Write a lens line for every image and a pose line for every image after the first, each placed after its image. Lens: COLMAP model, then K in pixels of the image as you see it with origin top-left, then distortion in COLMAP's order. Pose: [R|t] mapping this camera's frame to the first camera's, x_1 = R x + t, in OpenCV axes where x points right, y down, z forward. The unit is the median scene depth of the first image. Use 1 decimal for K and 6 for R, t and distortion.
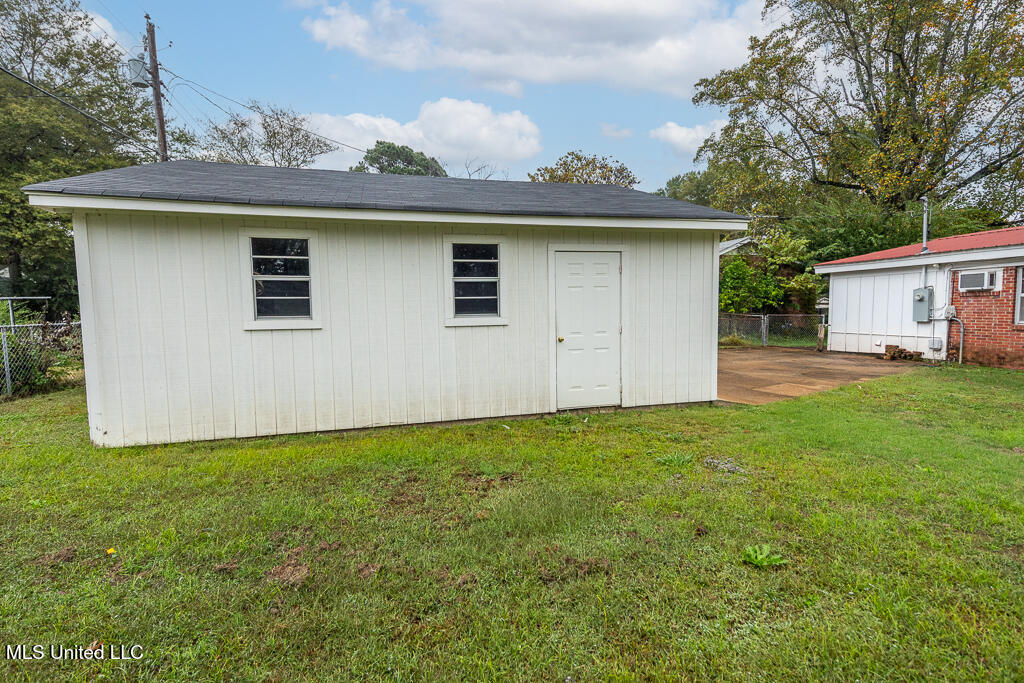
lens RADIAL K [[475.9, 0, 512.0], [0, 475.9, 341.5], [0, 0, 1]] dist [0.056187, -0.022248]
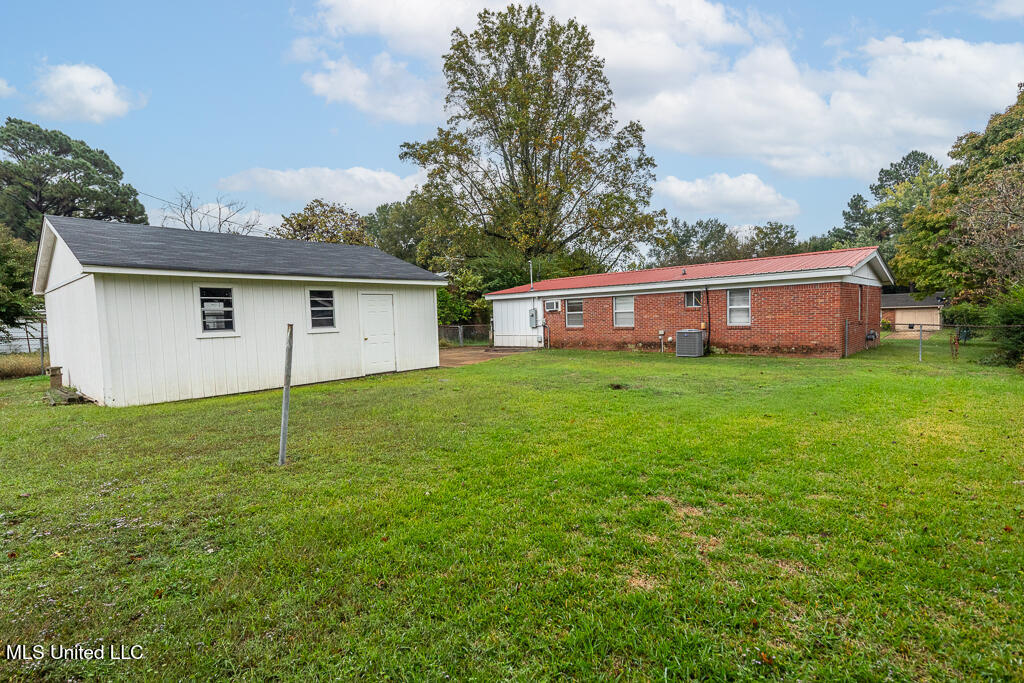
lens RADIAL K [[491.3, 0, 507.2], [0, 491.3, 342.4], [0, 0, 1]] dist [0.063470, -0.025160]
pose [[0.841960, -0.042155, 0.537890, -0.219904], [0.058982, 0.998159, -0.014098, 0.032308], [-0.536306, 0.043596, 0.842897, -0.449839]]
